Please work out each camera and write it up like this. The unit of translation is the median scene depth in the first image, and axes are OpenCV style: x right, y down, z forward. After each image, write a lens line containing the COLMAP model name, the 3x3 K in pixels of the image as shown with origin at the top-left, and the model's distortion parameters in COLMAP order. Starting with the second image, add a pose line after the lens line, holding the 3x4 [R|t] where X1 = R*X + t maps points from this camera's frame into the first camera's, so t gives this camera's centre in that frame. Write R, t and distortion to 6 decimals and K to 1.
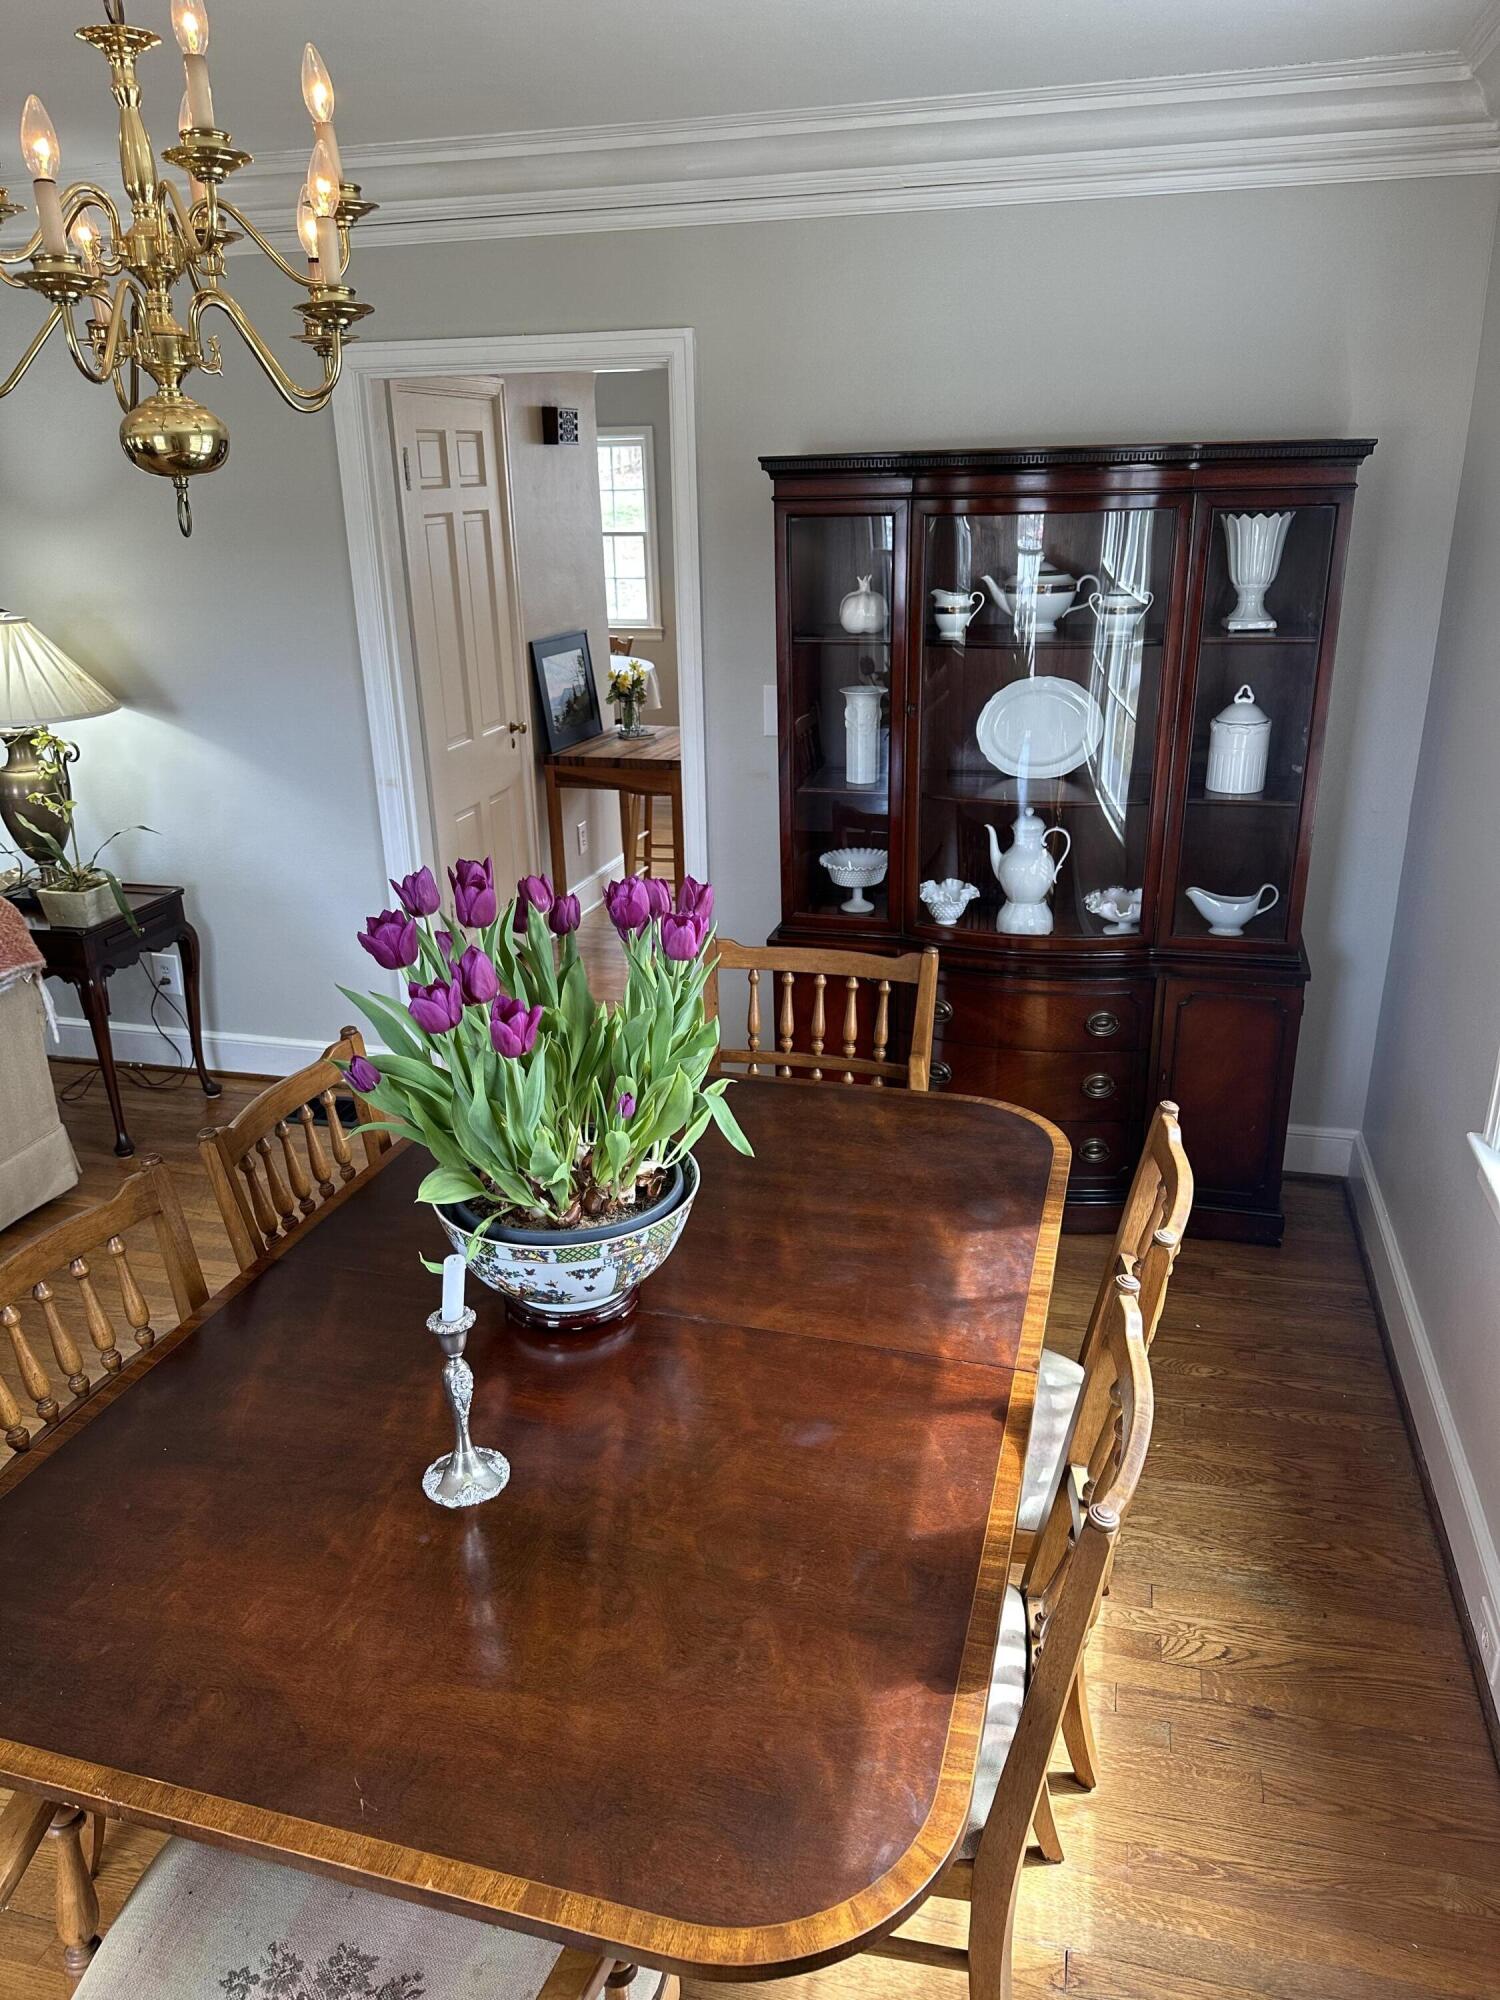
lens RADIAL K [[1410.0, 0, 736.1], [0, 1410.0, 991.0], [0, 0, 1]] dist [0.057575, -0.067863]
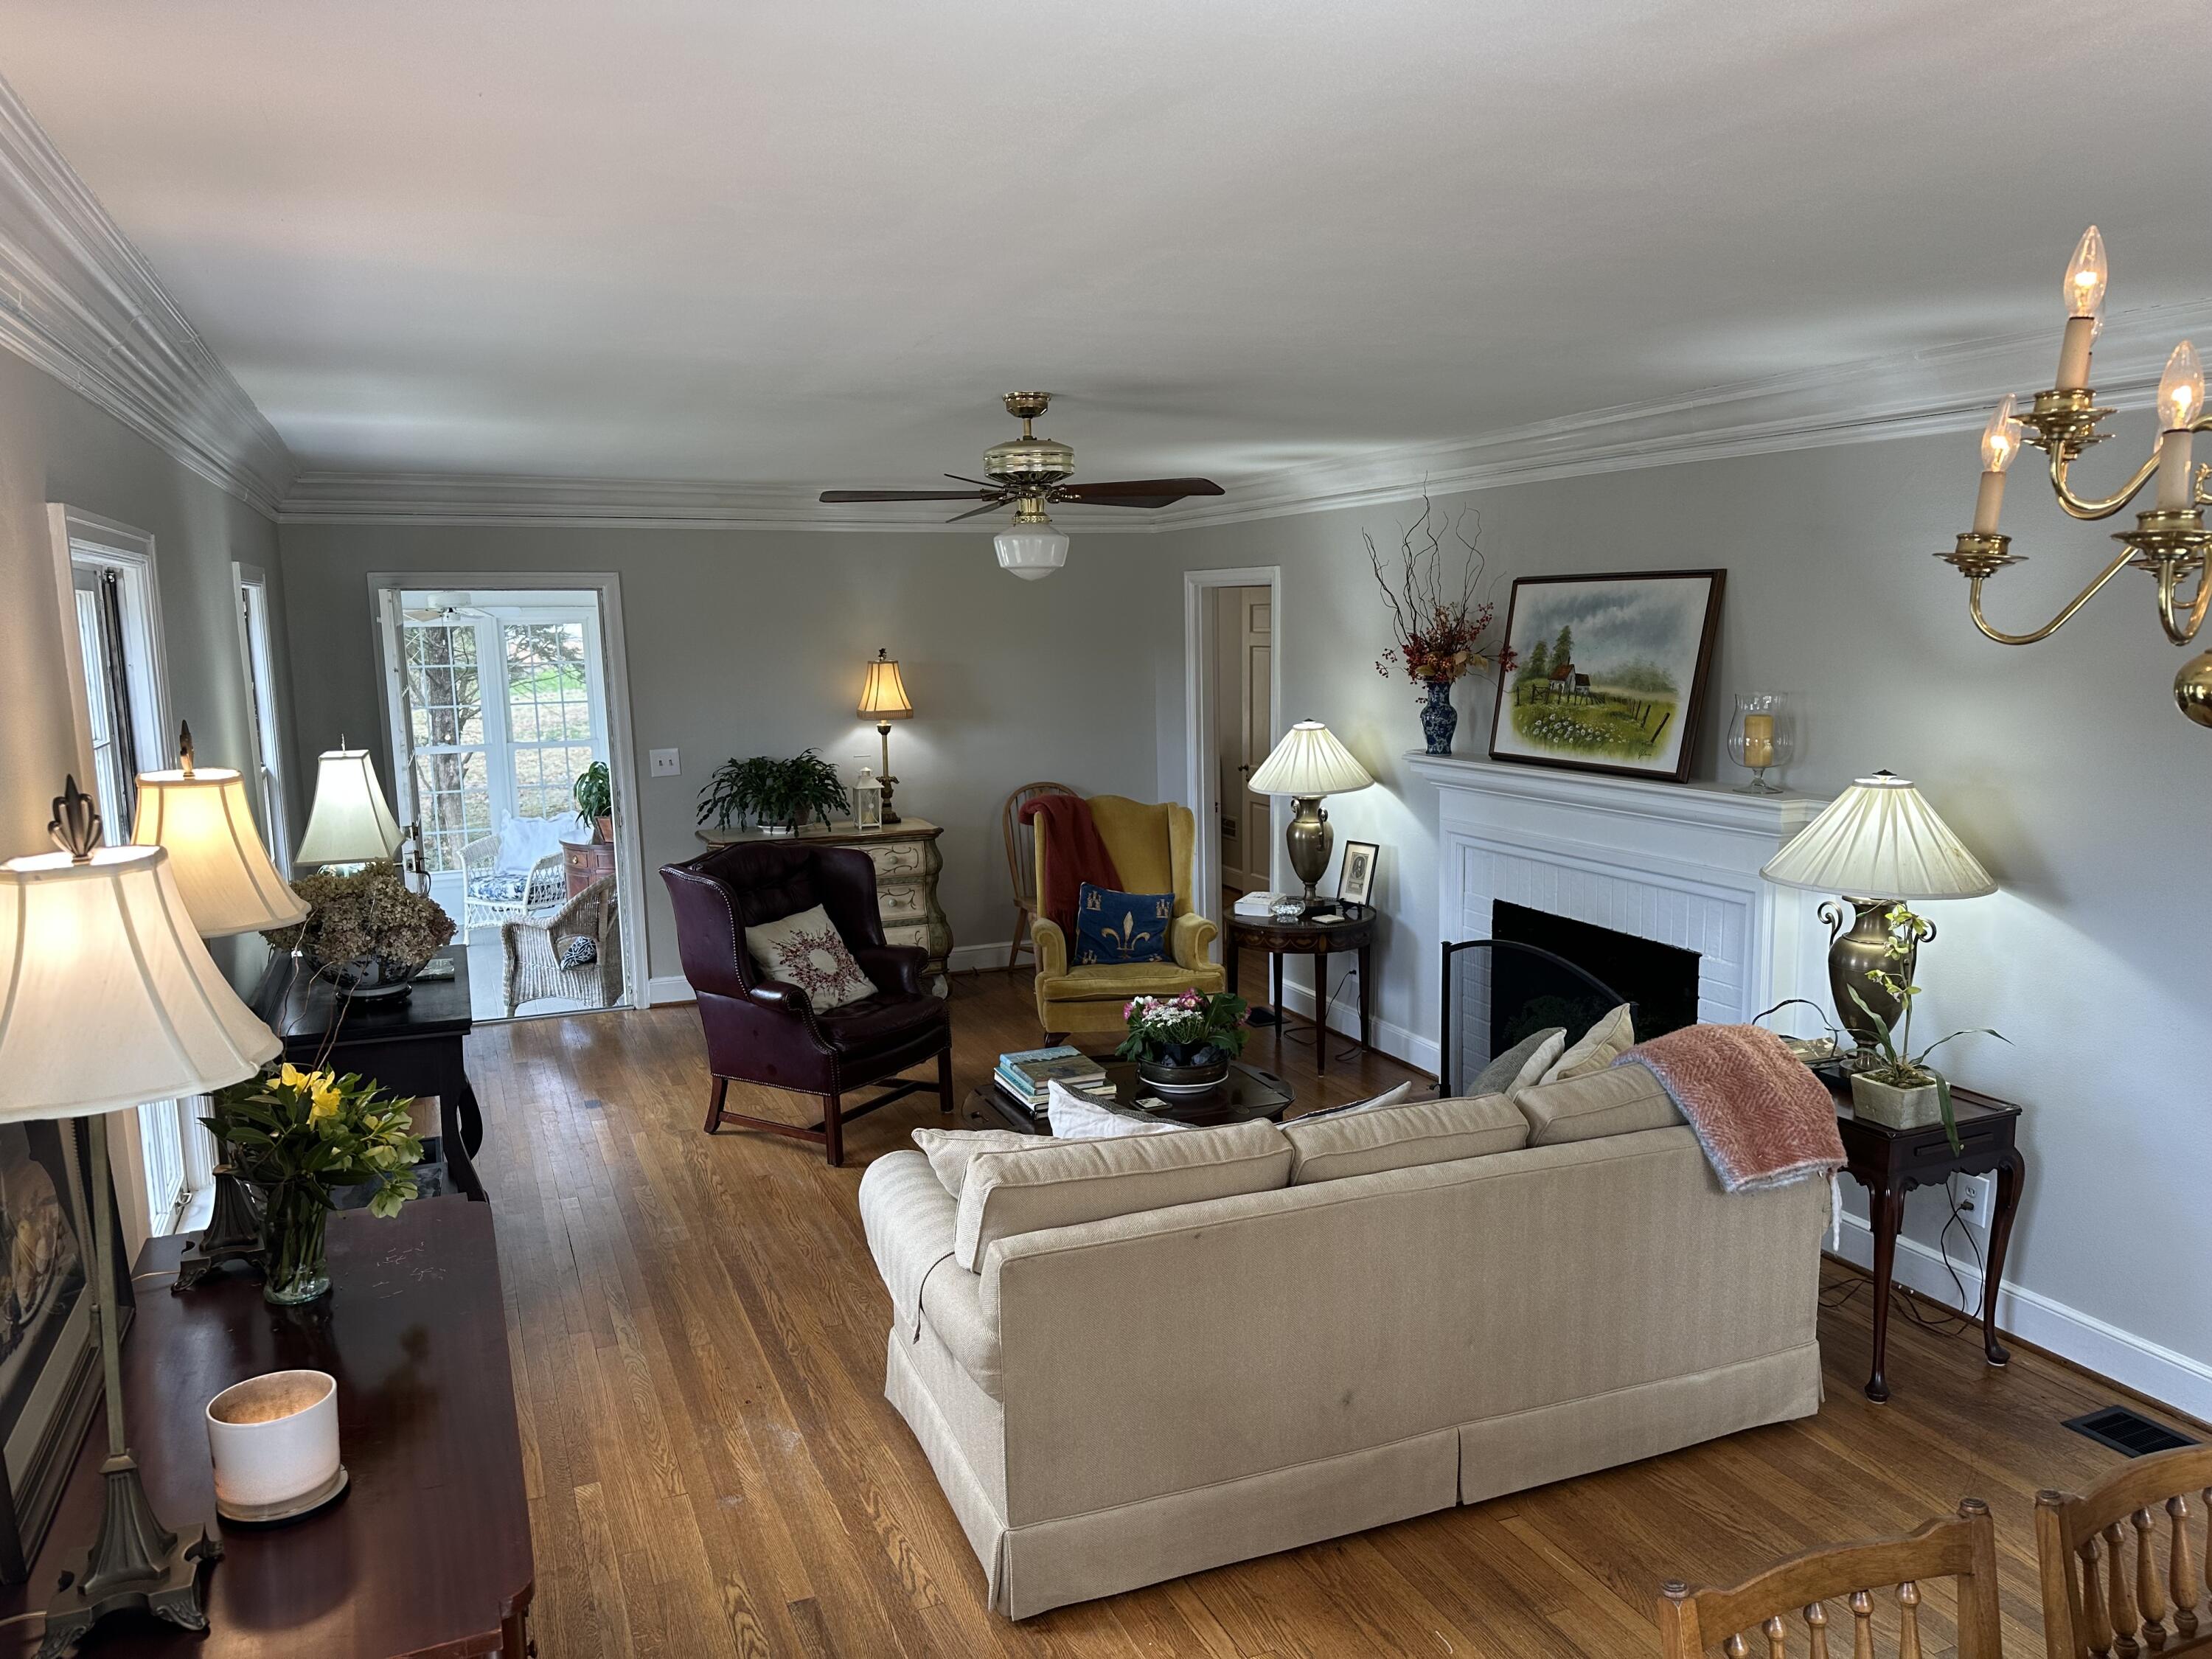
lens RADIAL K [[1559.5, 0, 1106.0], [0, 1559.5, 829.5], [0, 0, 1]] dist [0.057575, -0.067863]
pose [[0.621396, 0.120049, -0.774245, -0.032110], [-0.268510, 0.960979, -0.066499, -0.025907], [0.736050, 0.249214, 0.629383, -0.008636]]
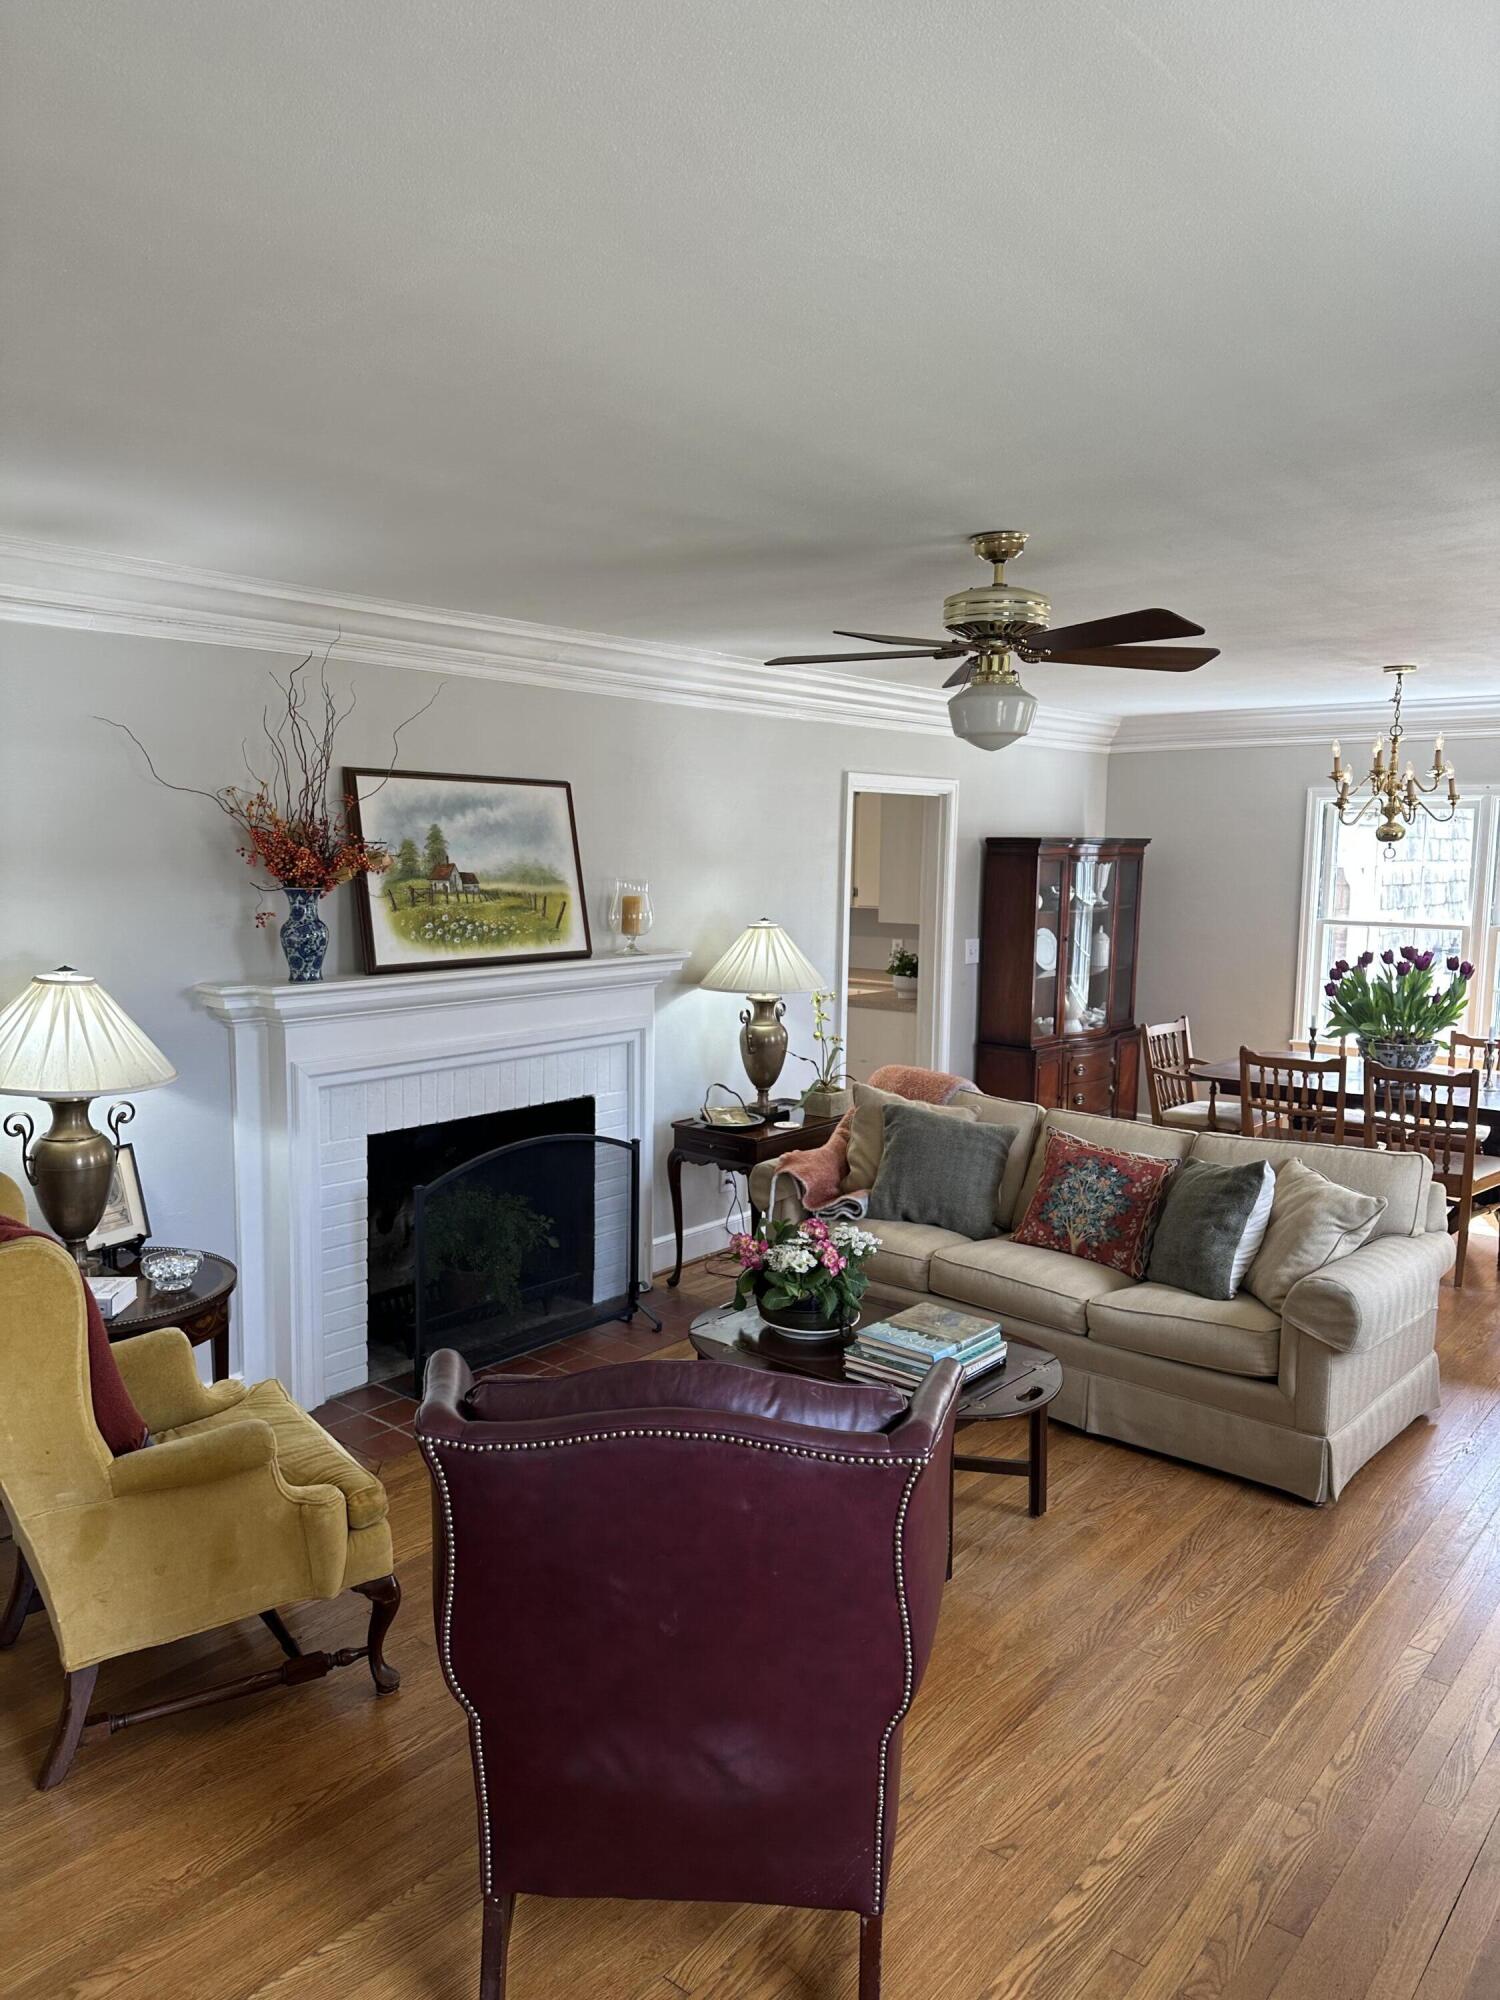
lens RADIAL K [[1408.7, 0, 732.0], [0, 1408.7, 969.3], [0, 0, 1]] dist [0.141233, -0.322848]
pose [[0.427296, -0.054710, 0.902455, -1.379451], [0.290215, 0.953645, -0.079598, -0.087679], [-0.856267, 0.295918, 0.423367, 0.305642]]
